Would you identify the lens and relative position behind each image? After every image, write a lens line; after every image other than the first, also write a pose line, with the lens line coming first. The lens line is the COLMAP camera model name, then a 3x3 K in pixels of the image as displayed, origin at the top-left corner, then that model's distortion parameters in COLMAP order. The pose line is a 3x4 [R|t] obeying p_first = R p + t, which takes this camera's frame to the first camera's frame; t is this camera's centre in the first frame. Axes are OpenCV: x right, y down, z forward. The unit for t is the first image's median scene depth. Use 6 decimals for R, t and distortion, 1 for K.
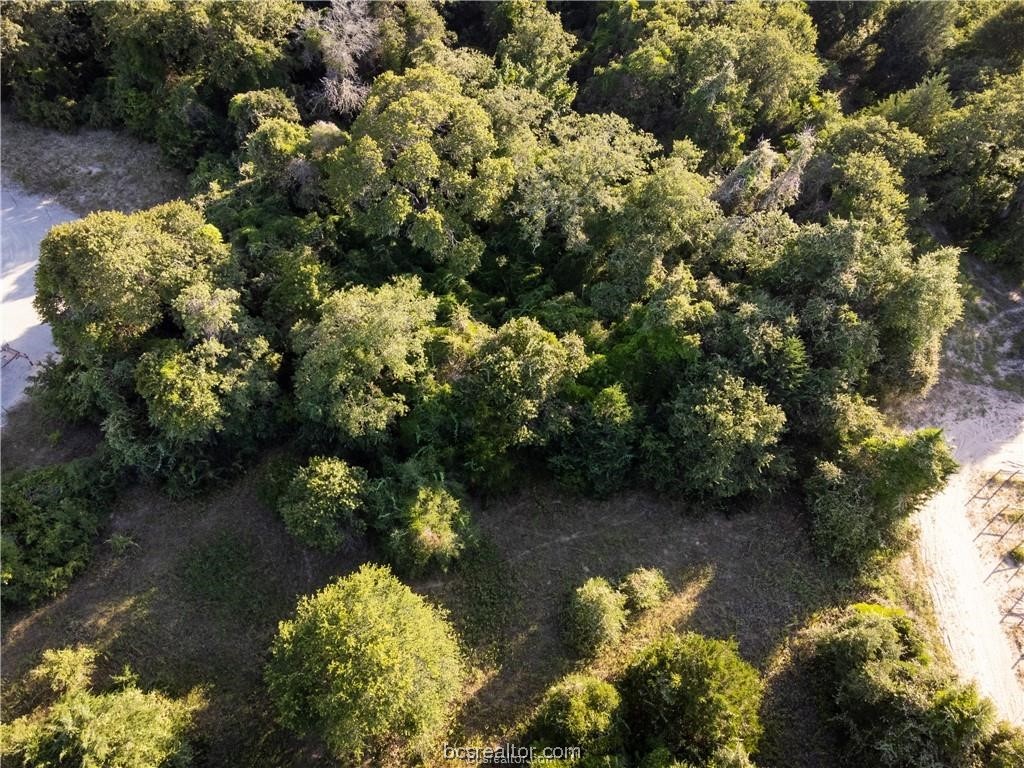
lens RADIAL K [[760.8, 0, 512.0], [0, 760.8, 384.0], [0, 0, 1]] dist [0.019592, 0.005778]
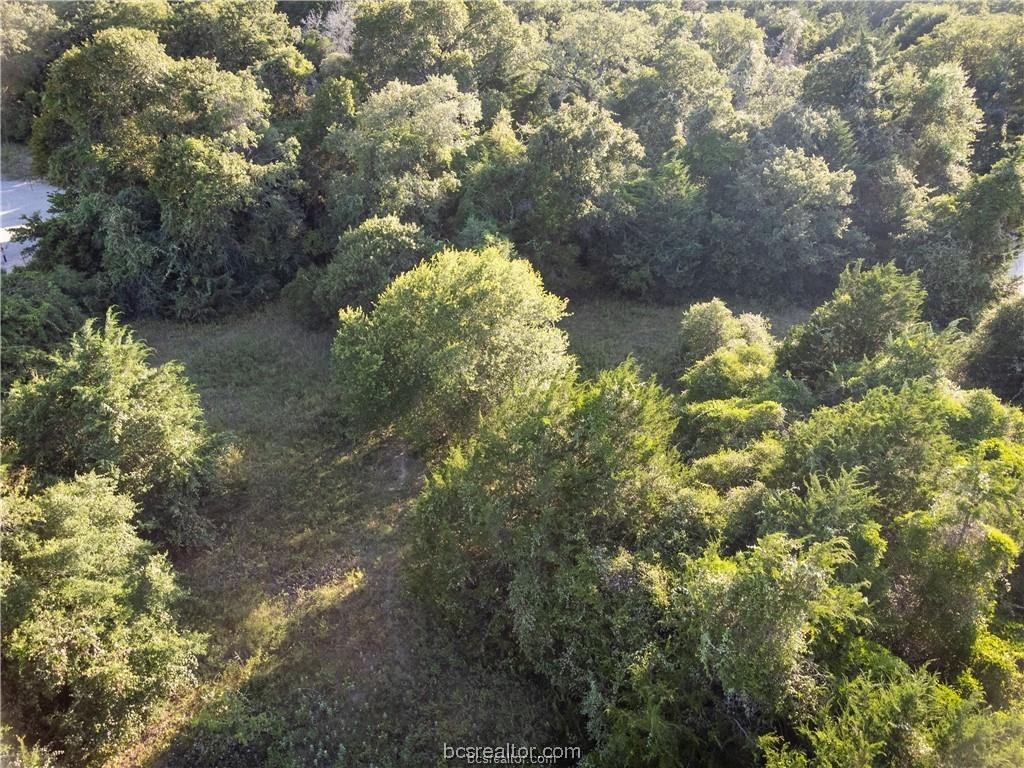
lens RADIAL K [[760.8, 0, 512.0], [0, 760.8, 384.0], [0, 0, 1]] dist [0.019592, 0.005778]
pose [[0.992441, -0.060383, 0.106840, -0.177424], [0.094796, 0.930082, -0.354909, 0.552092], [-0.077940, 0.362354, 0.928776, 0.221127]]
